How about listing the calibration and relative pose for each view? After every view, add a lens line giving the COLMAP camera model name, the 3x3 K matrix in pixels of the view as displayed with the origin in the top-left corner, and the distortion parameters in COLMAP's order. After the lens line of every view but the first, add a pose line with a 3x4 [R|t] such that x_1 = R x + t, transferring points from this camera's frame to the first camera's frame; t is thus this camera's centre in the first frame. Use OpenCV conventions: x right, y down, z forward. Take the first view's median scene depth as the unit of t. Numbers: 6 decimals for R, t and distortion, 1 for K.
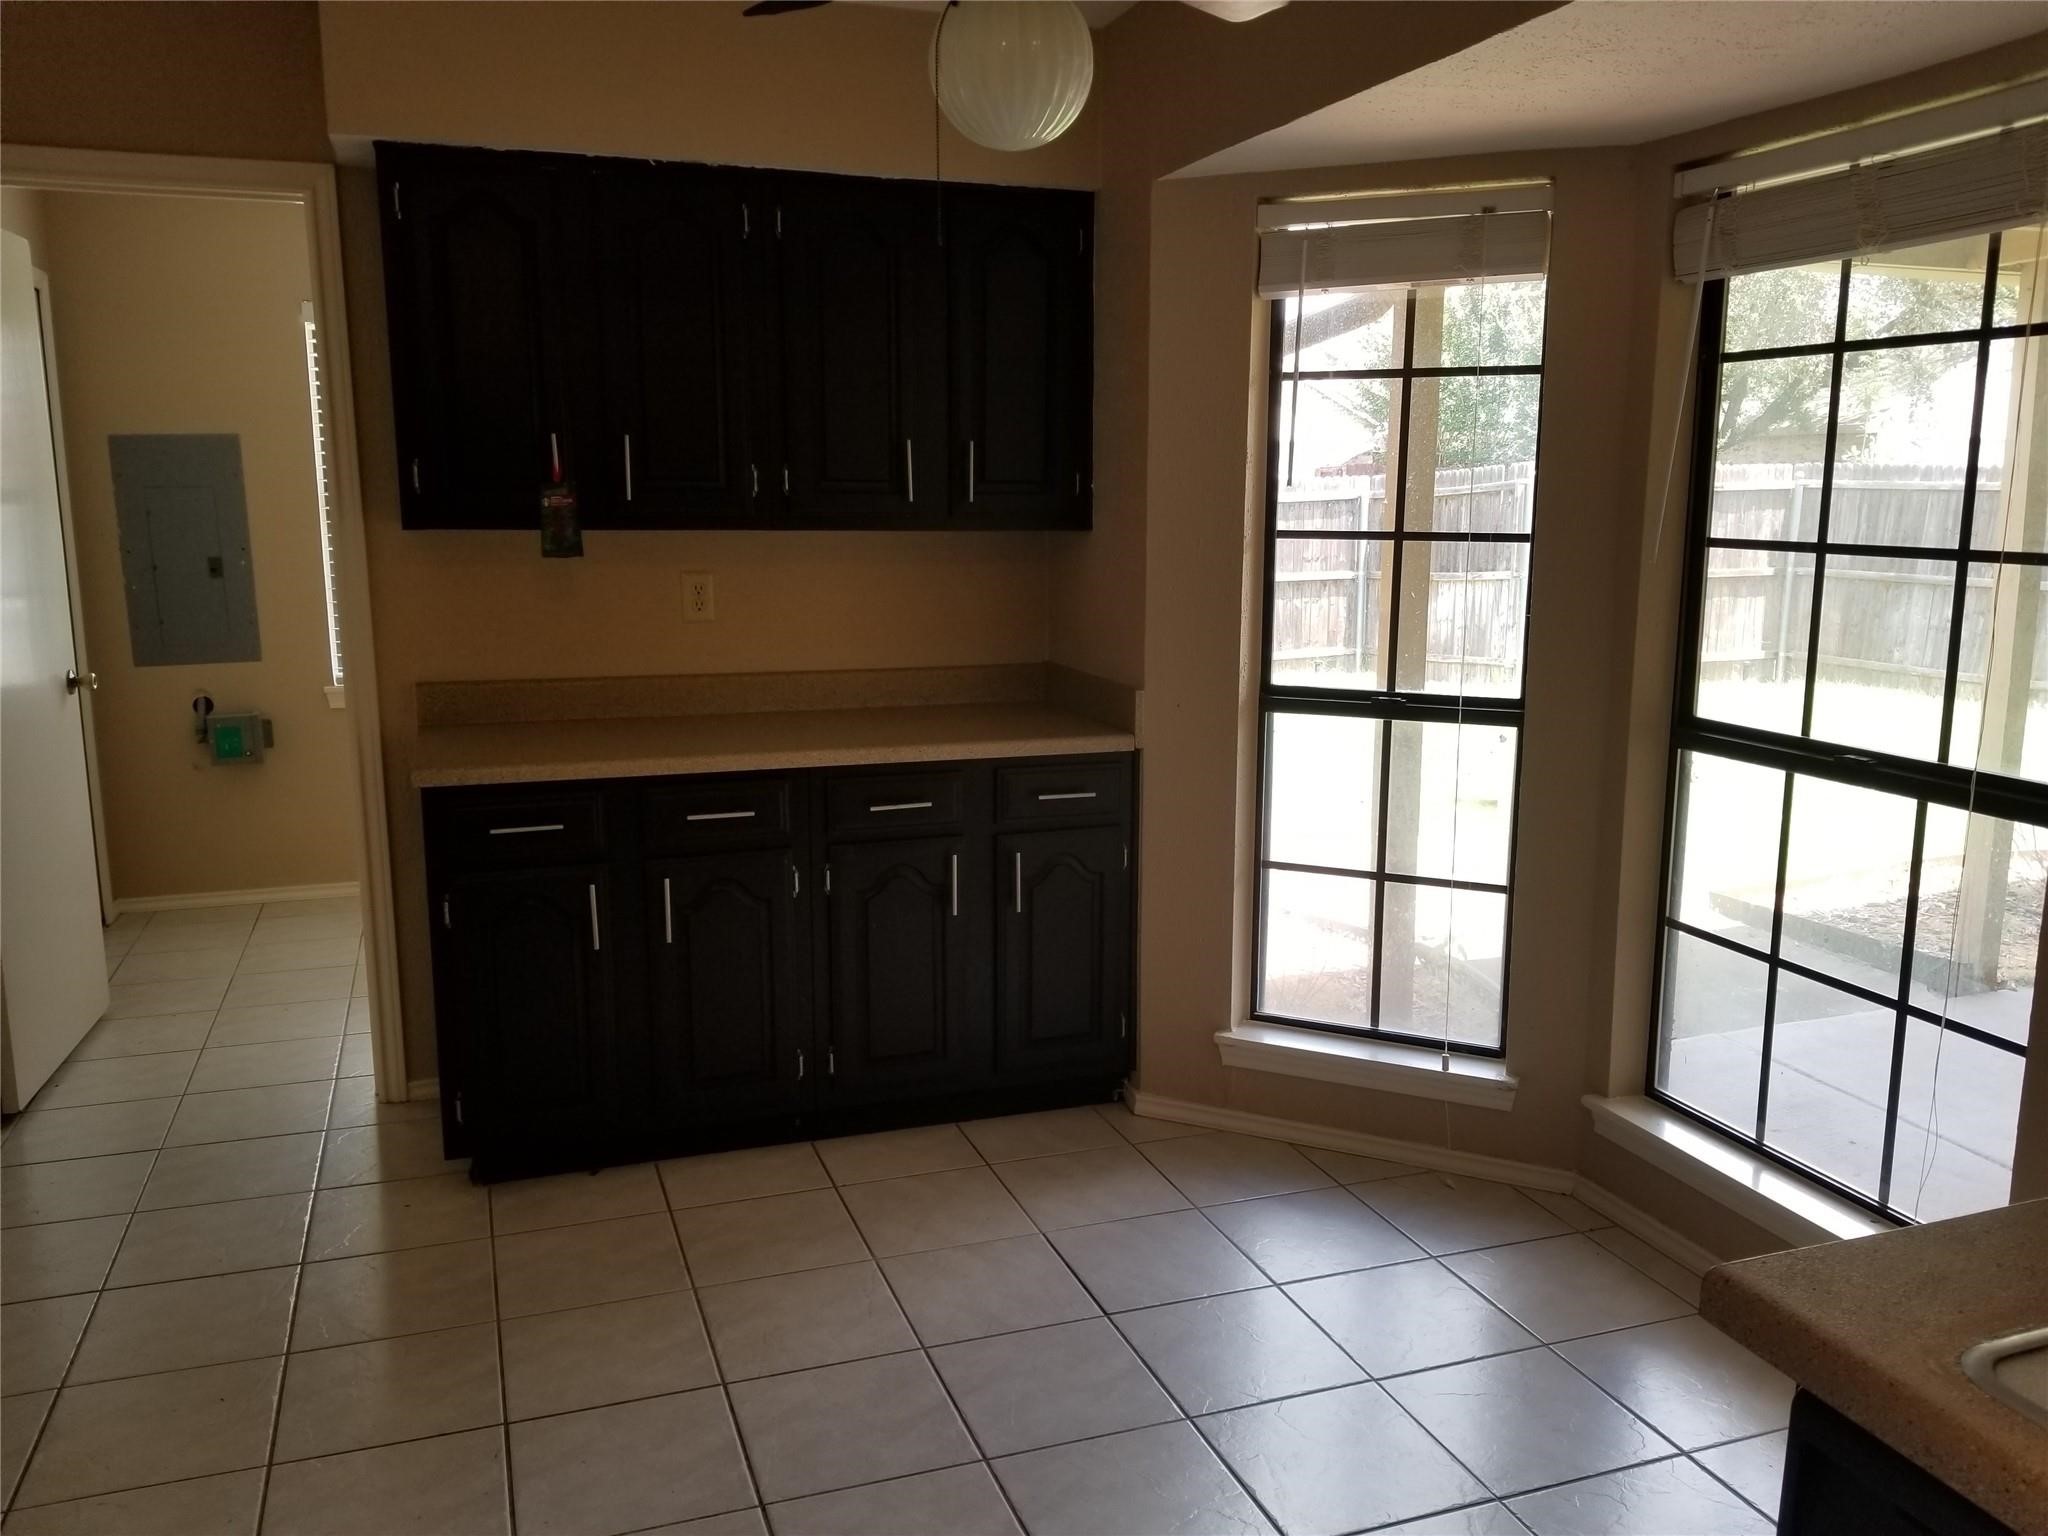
lens RADIAL K [[1588.9, 0, 1036.5], [0, 1588.9, 765.5], [0, 0, 1]] dist [0.033217, -0.035836]
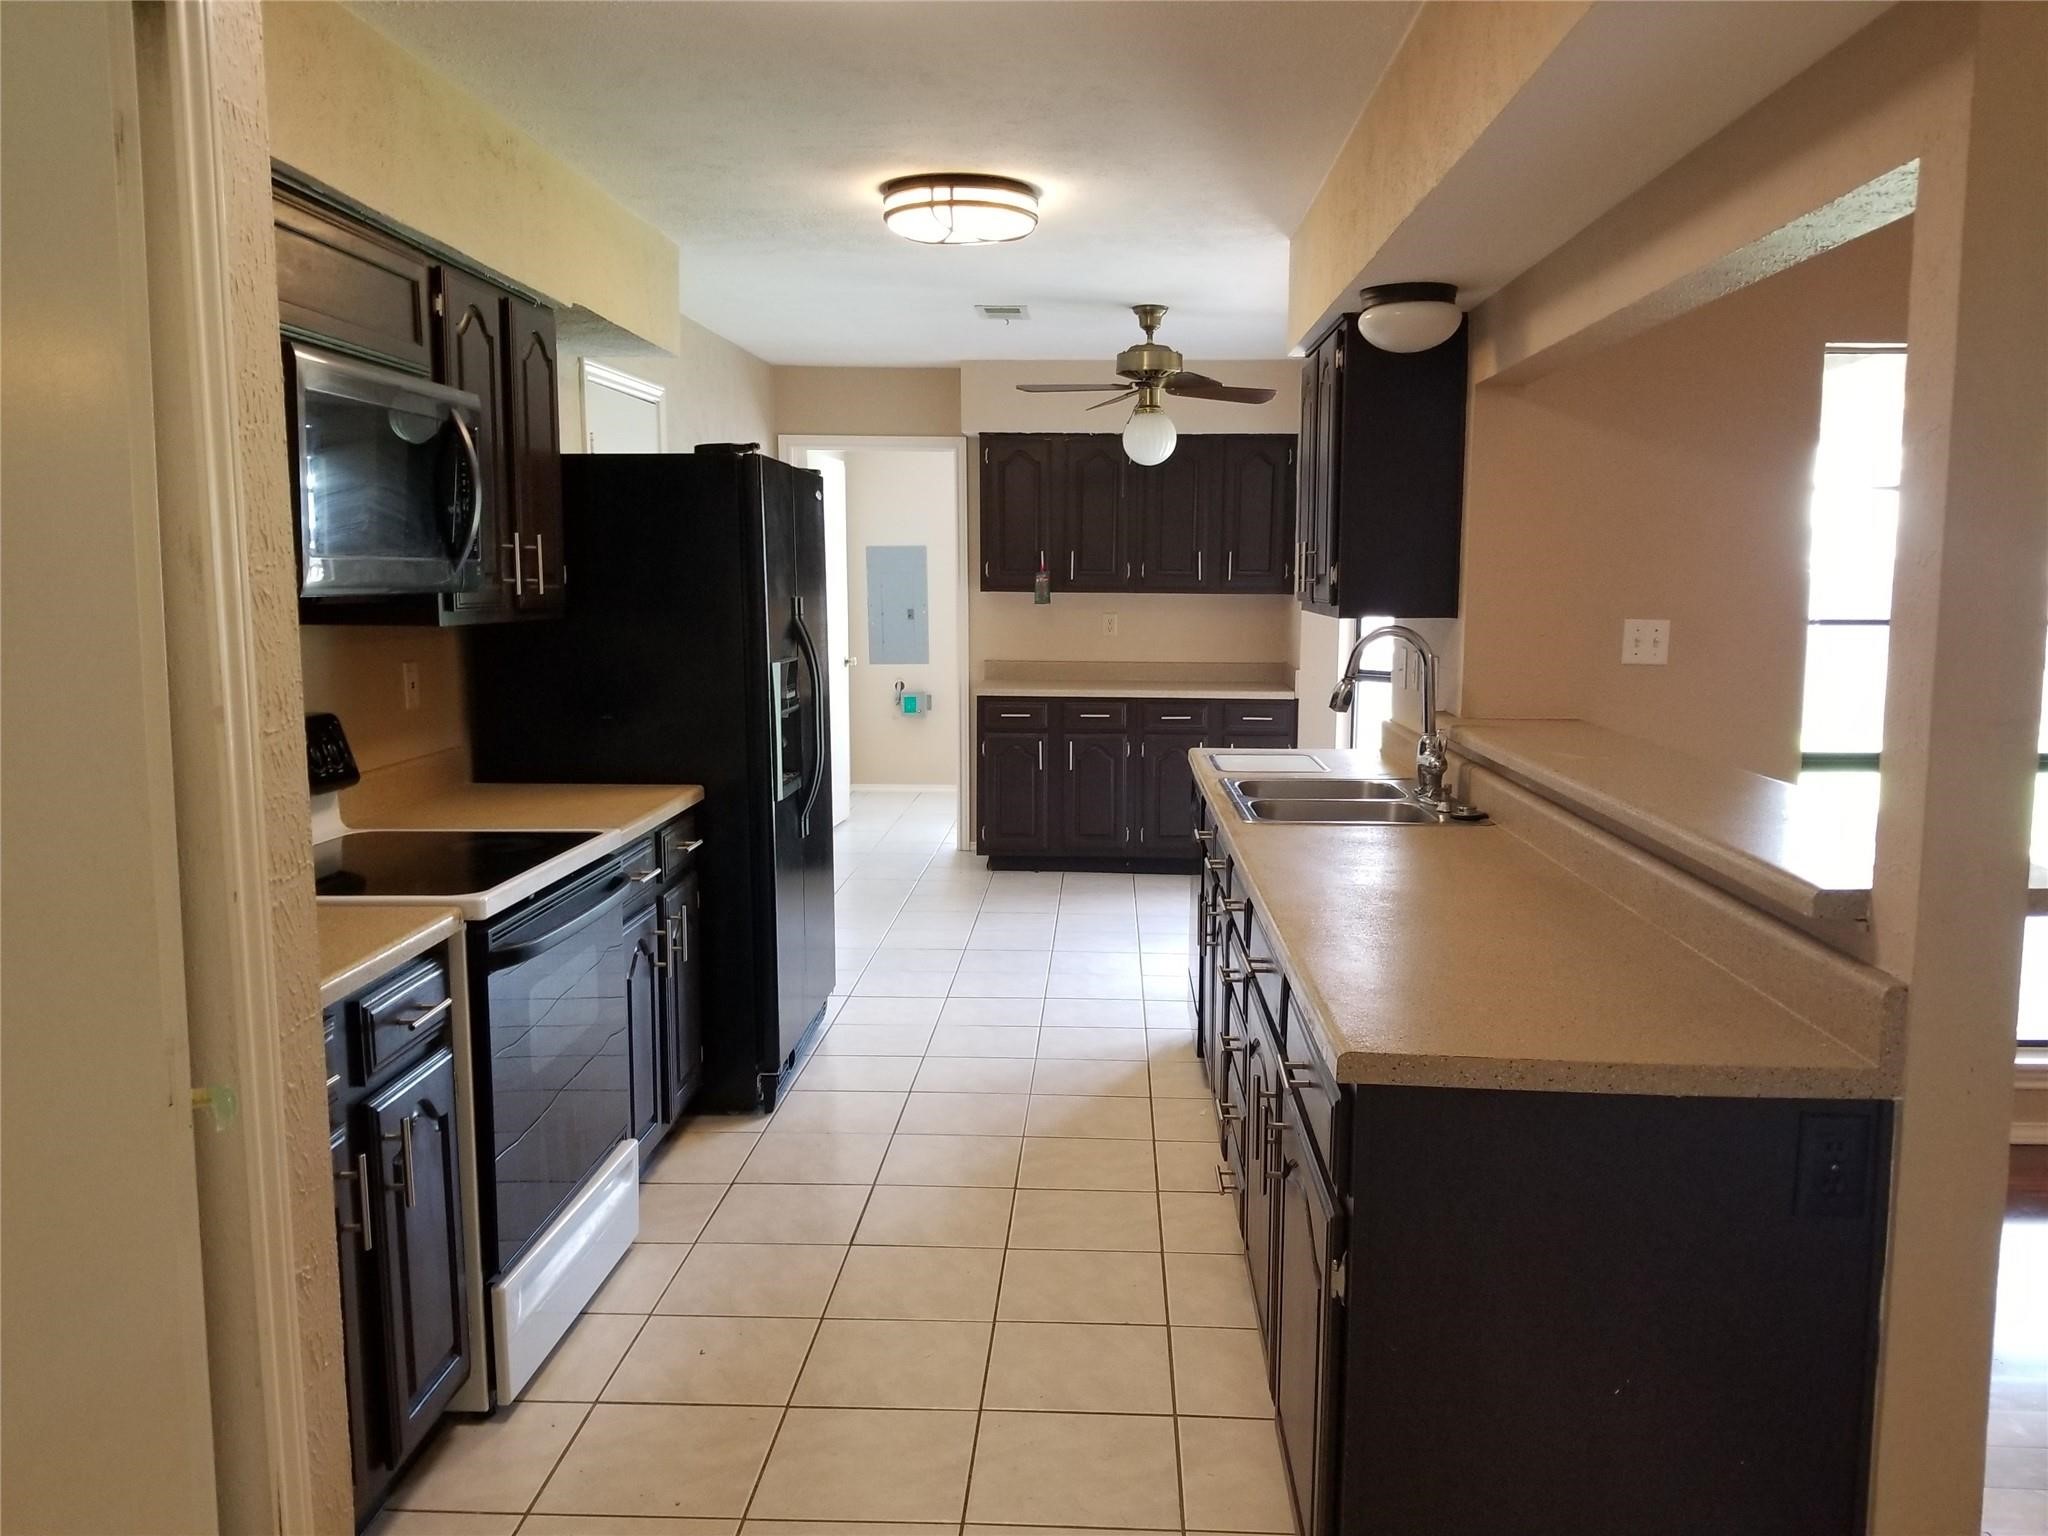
lens RADIAL K [[1588.9, 0, 1022.3], [0, 1588.9, 780.5], [0, 0, 1]] dist [0.033217, -0.035836]
pose [[0.918877, 0.052066, -0.391093, 0.571452], [-0.067072, 0.997440, -0.024797, 0.177808], [0.388800, 0.049017, 0.920017, -1.081421]]
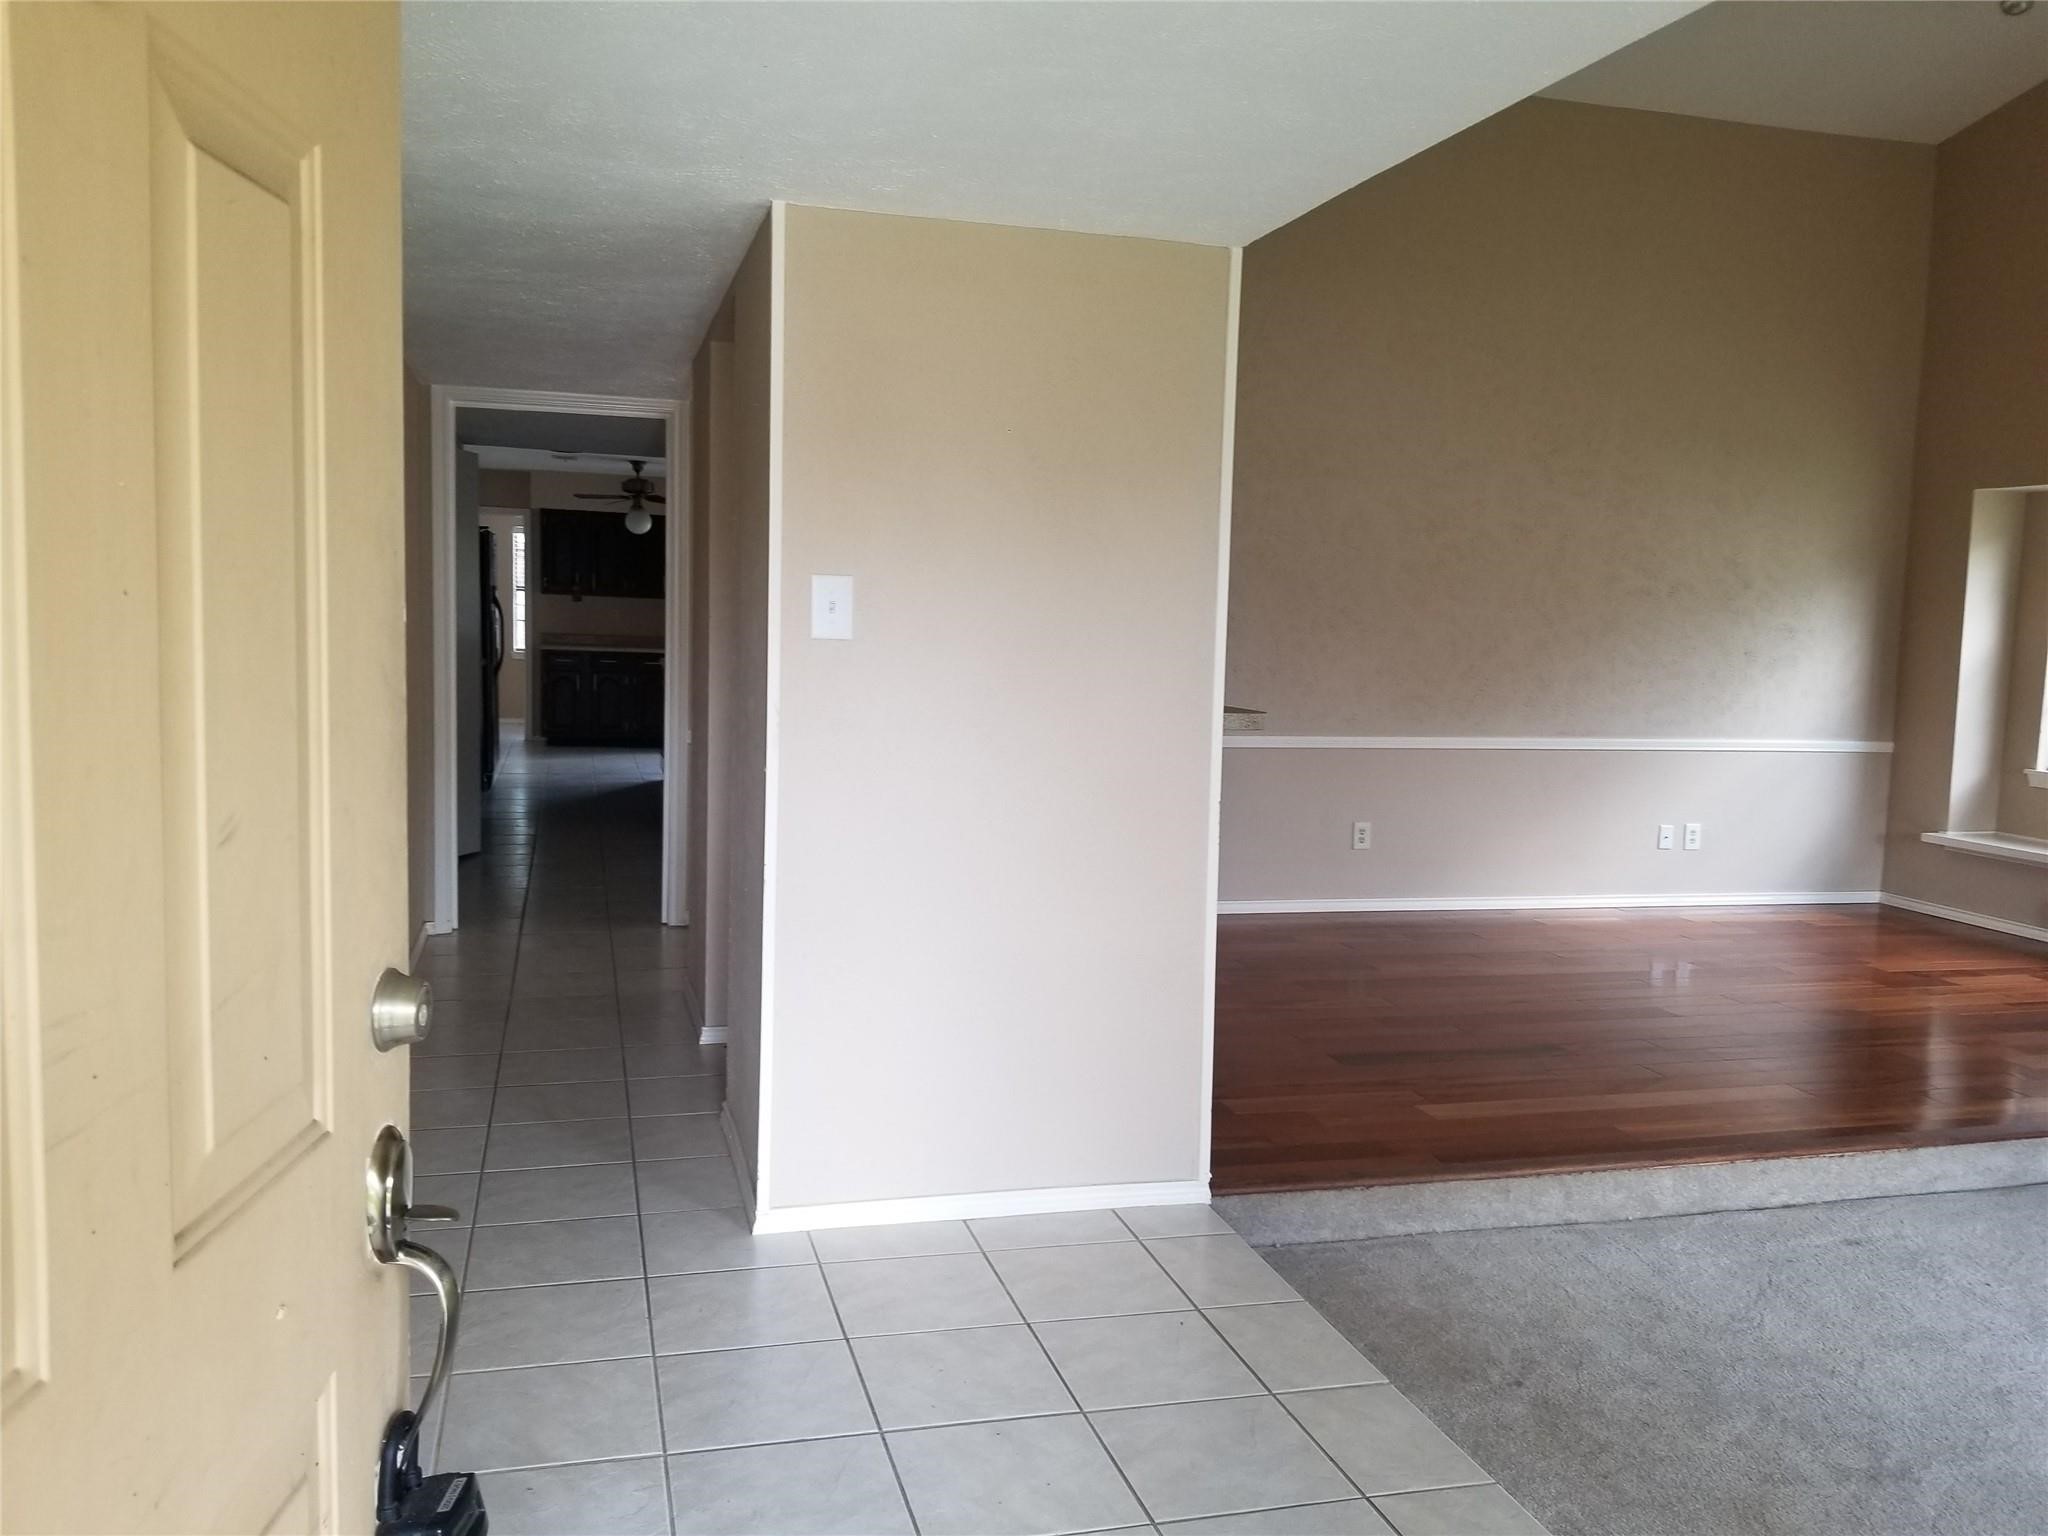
lens RADIAL K [[1588.9, 0, 1030.1], [0, 1588.9, 755.4], [0, 0, 1]] dist [0.033217, -0.035836]
pose [[0.997007, 0.039136, -0.066671, 1.177277], [-0.043642, 0.996762, -0.067532, 0.500044], [0.063812, 0.070239, 0.995487, -3.047324]]
